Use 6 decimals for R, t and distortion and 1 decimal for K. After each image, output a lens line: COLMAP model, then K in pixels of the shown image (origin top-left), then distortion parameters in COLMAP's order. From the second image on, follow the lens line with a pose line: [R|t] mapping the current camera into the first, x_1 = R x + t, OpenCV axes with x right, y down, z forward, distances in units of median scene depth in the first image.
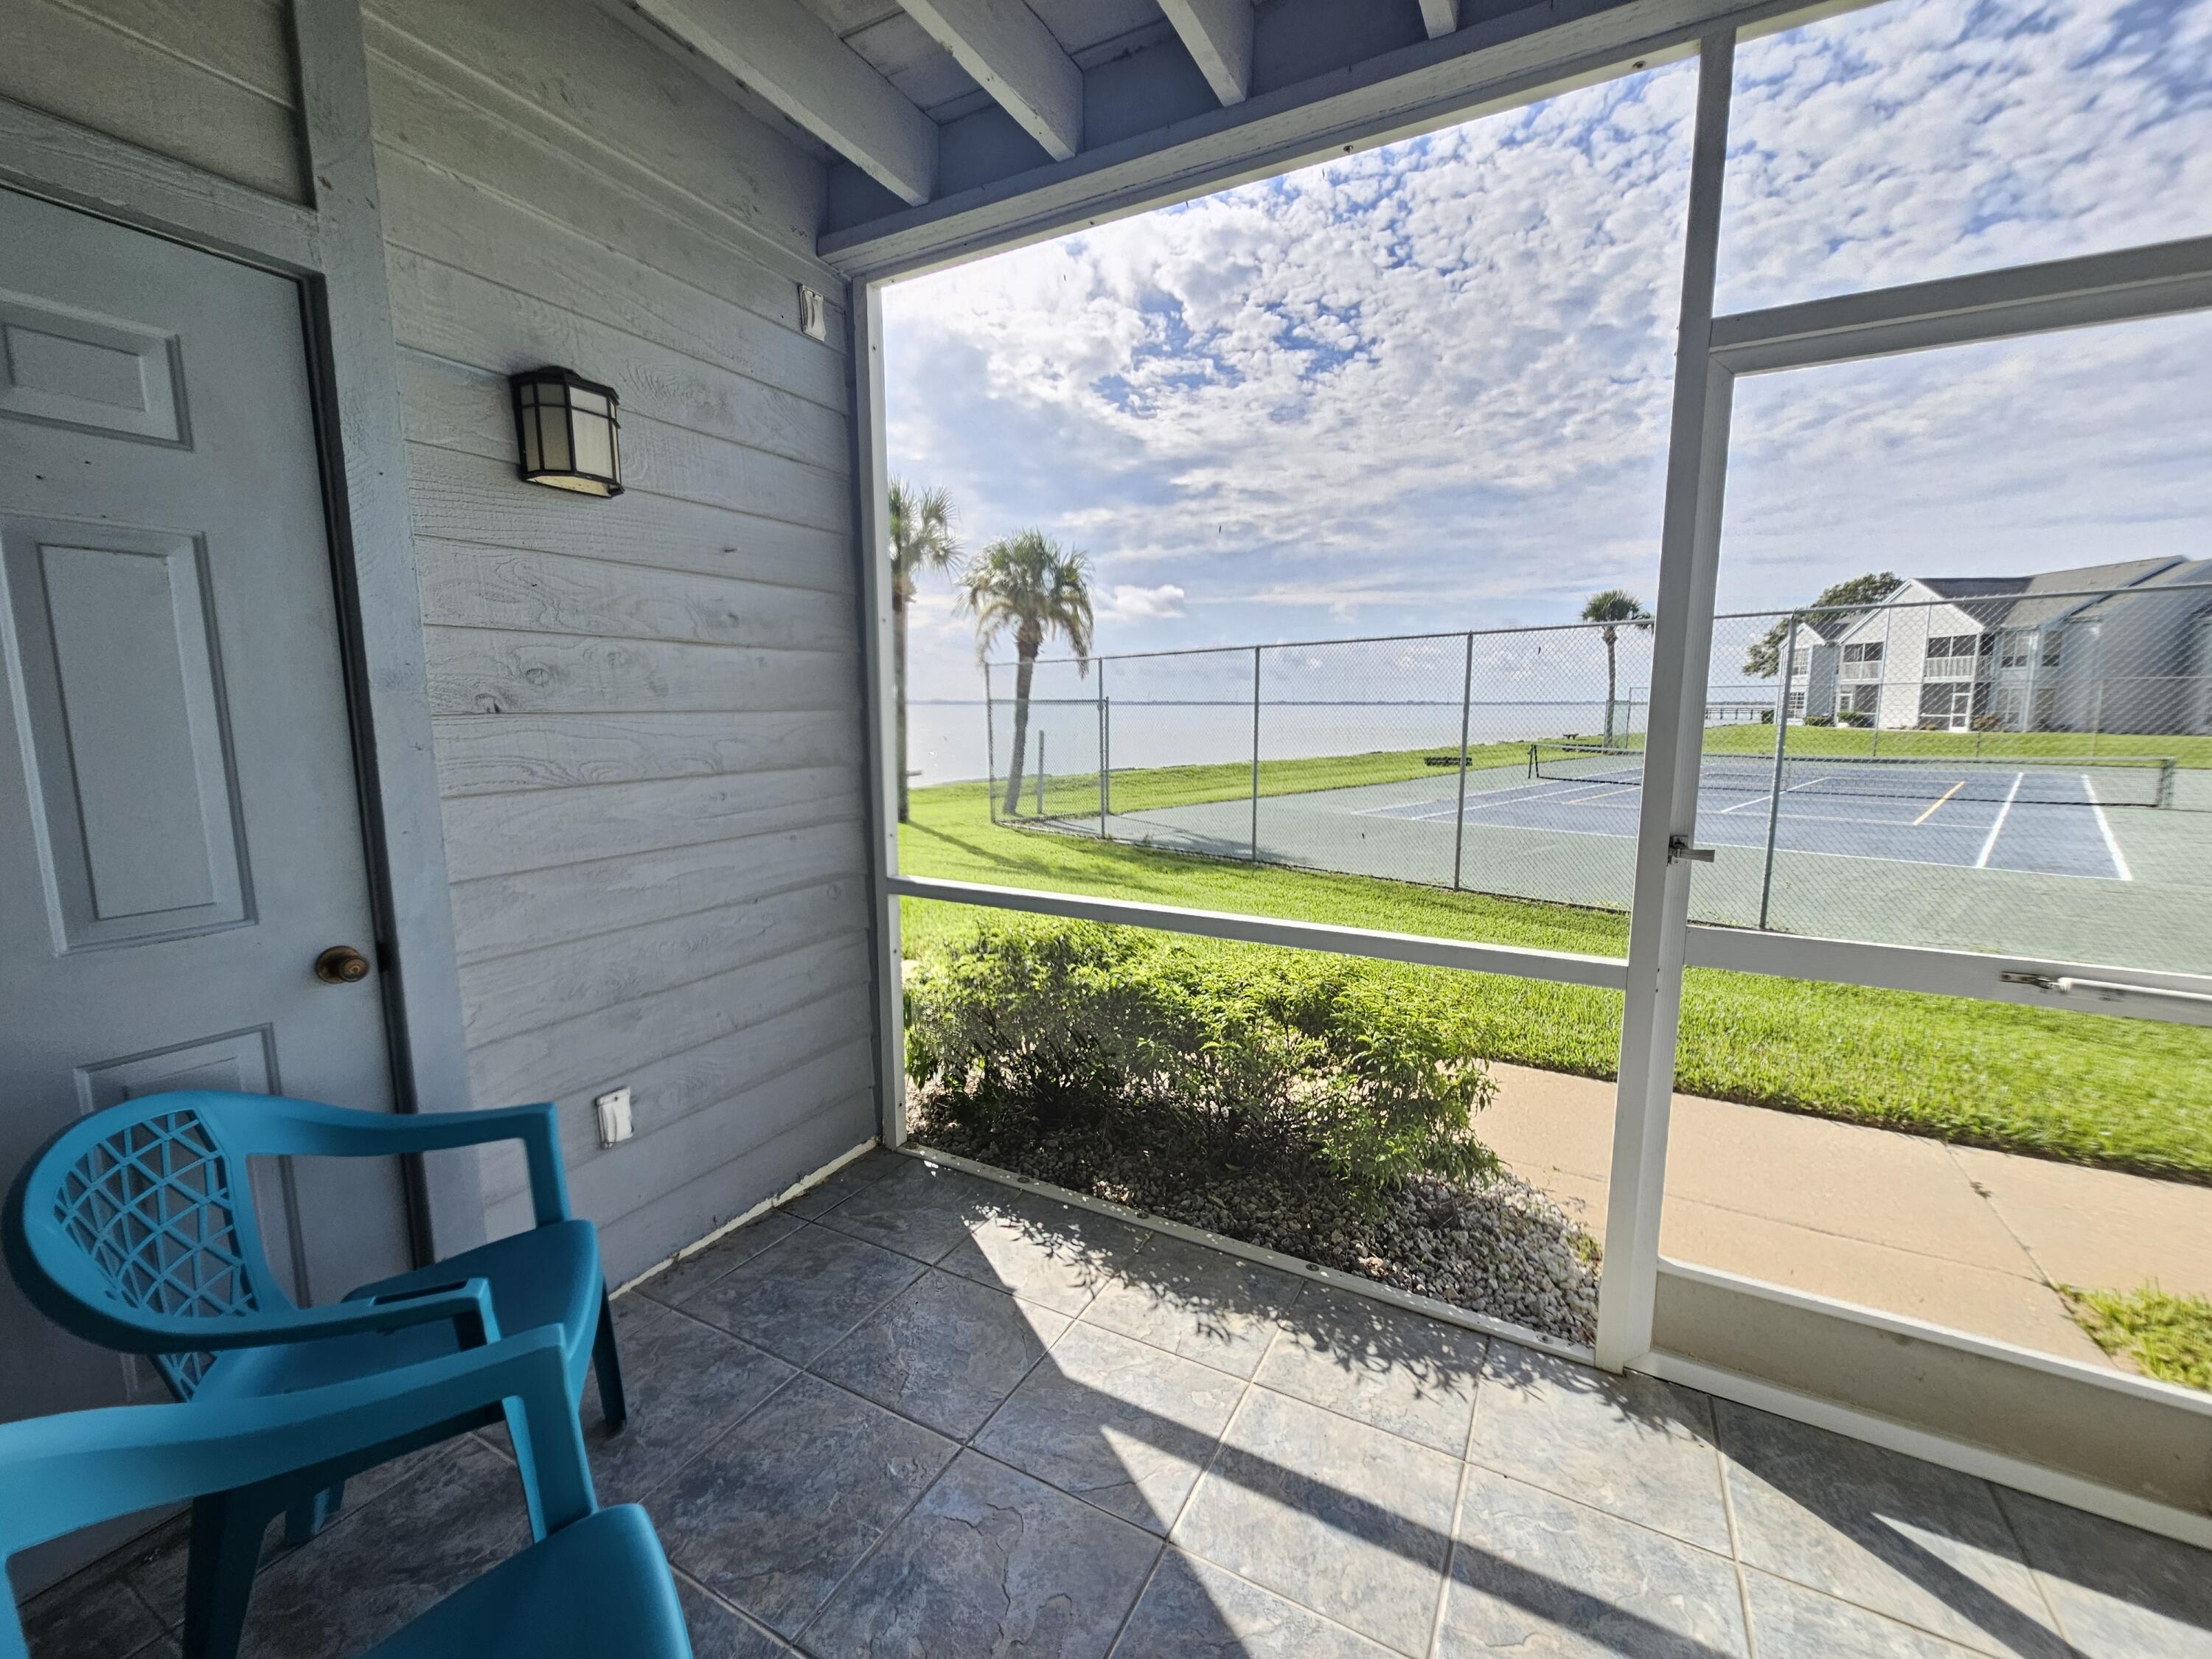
lens RADIAL K [[899.1, 0, 1101.2], [0, 899.1, 839.0], [0, 0, 1]] dist [-0.009936, 0.000135]
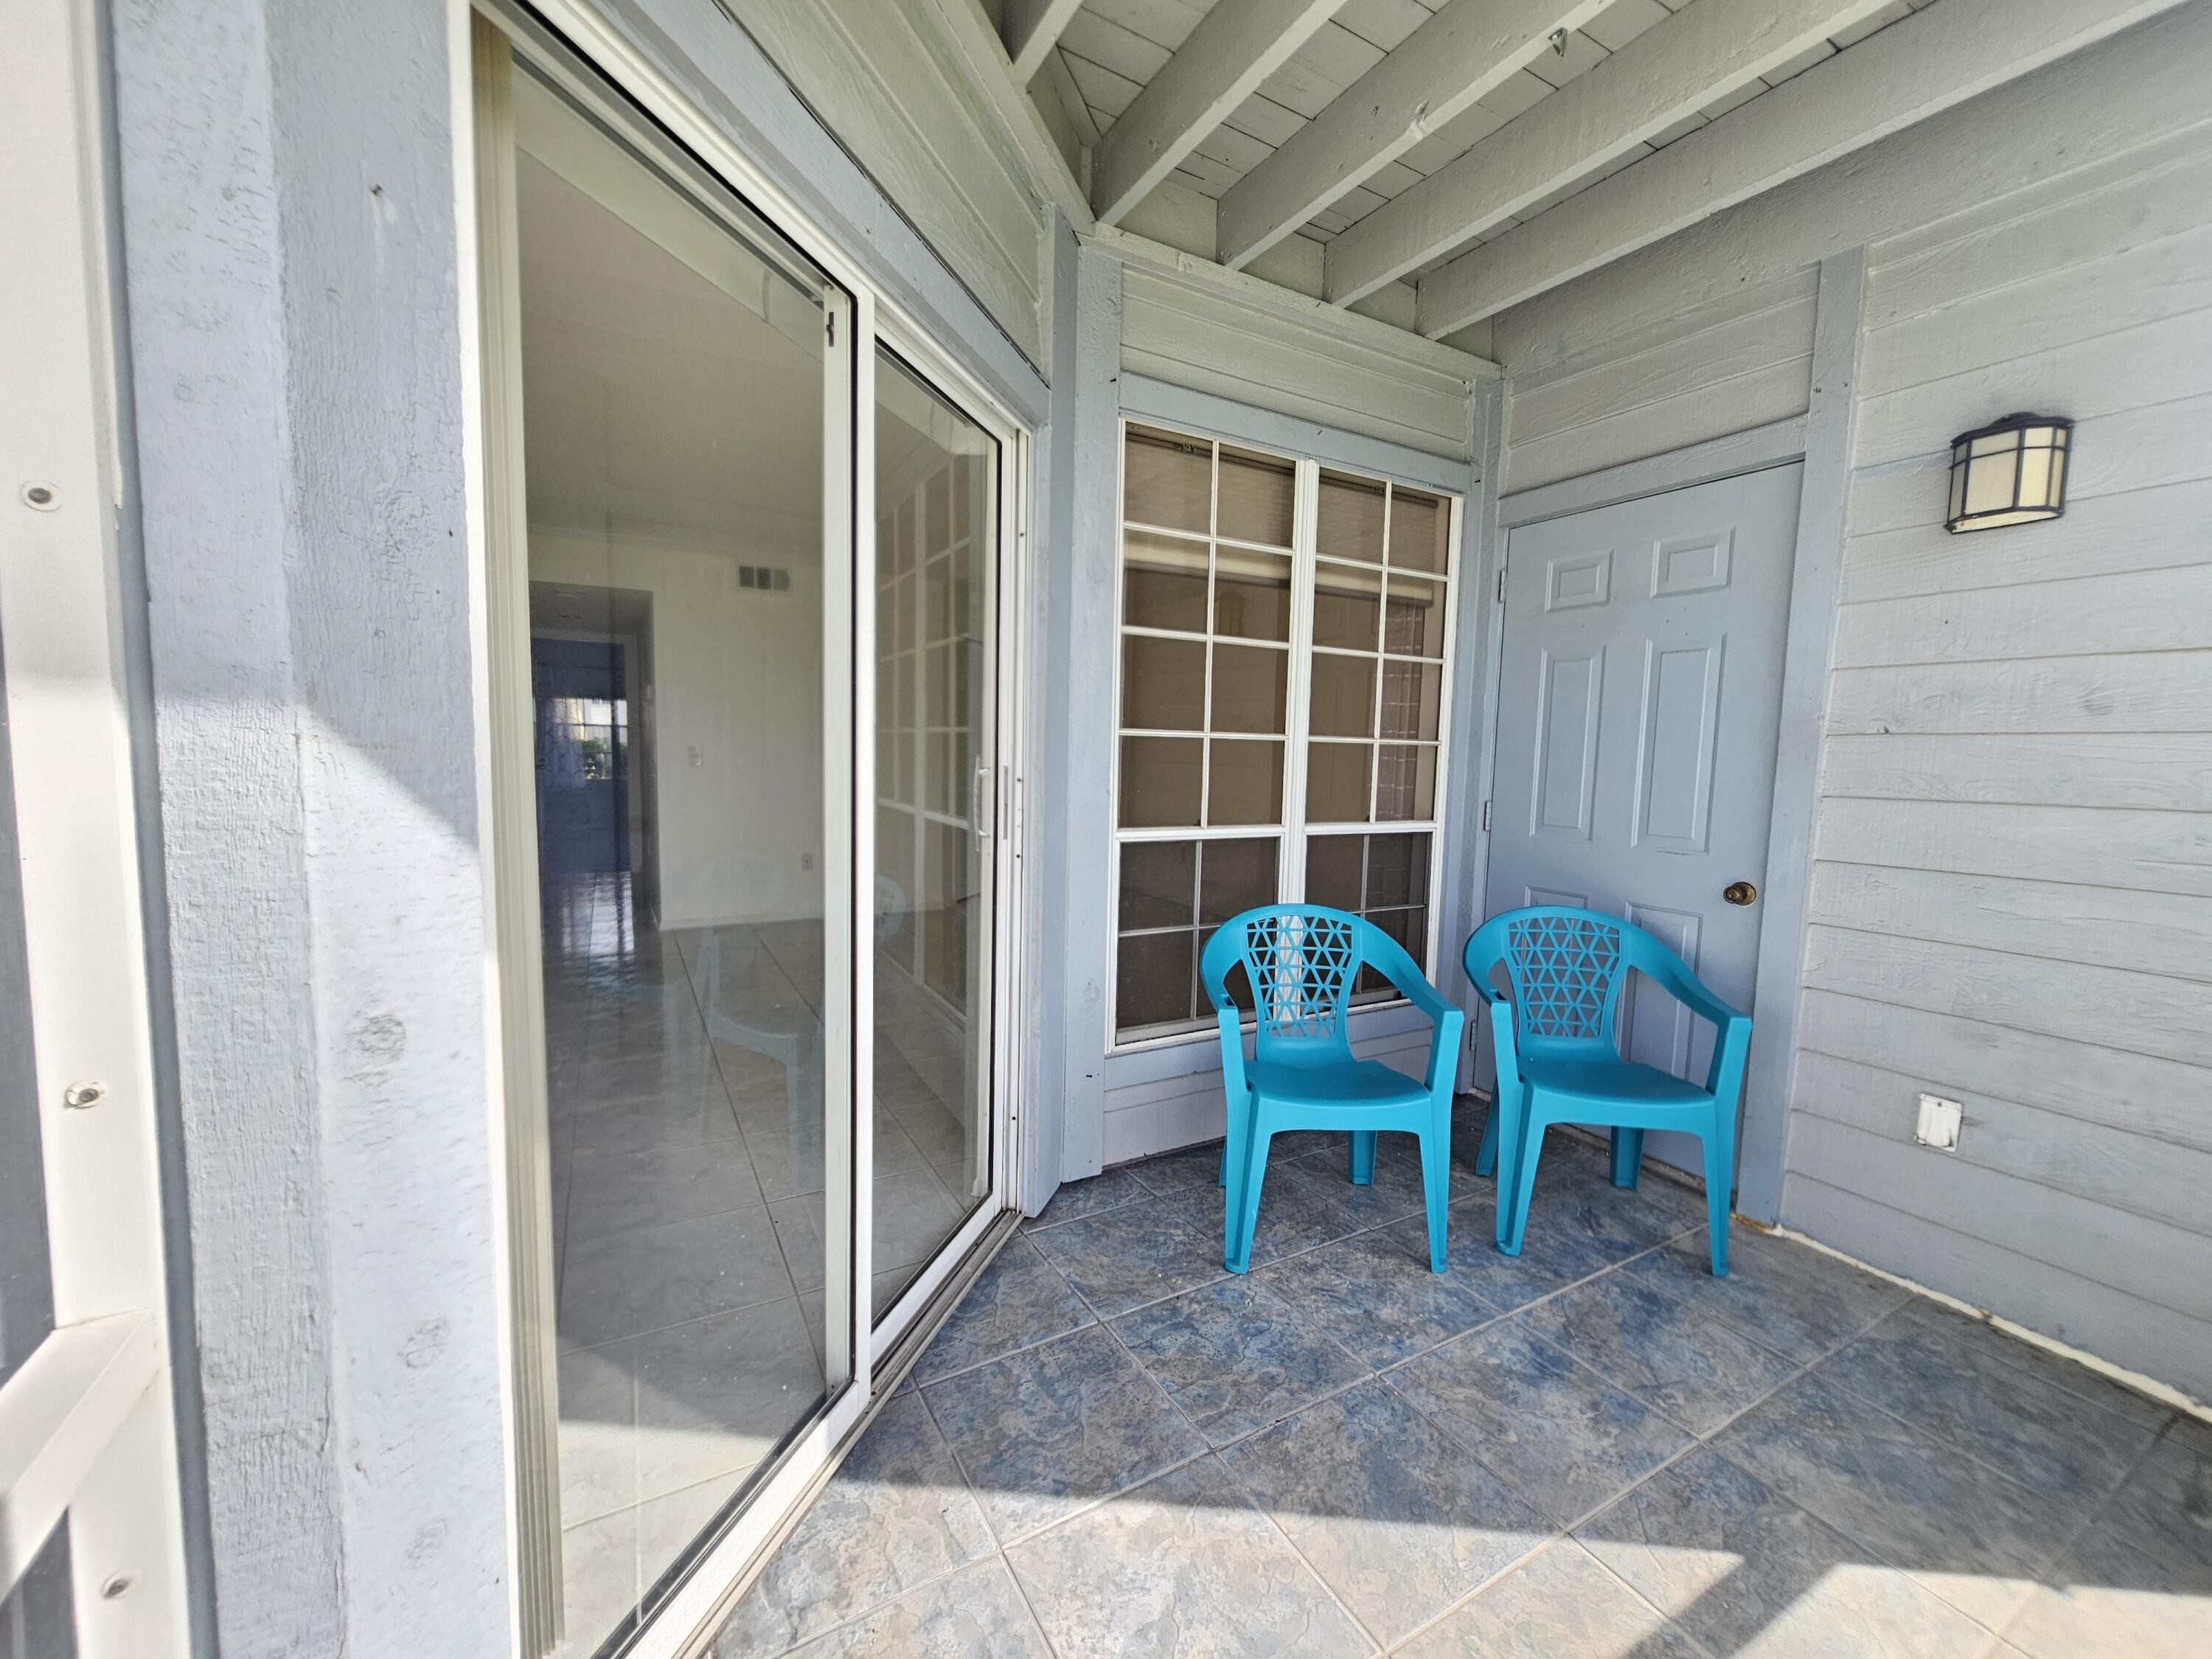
lens RADIAL K [[899.1, 0, 1104.8], [0, 899.1, 826.2], [0, 0, 1]] dist [-0.009936, 0.000135]
pose [[-0.539164, 0.072116, -0.839107, 0.934549], [-0.131601, 0.976874, 0.168516, -0.080885], [0.831855, 0.201286, -0.517205, 0.754912]]
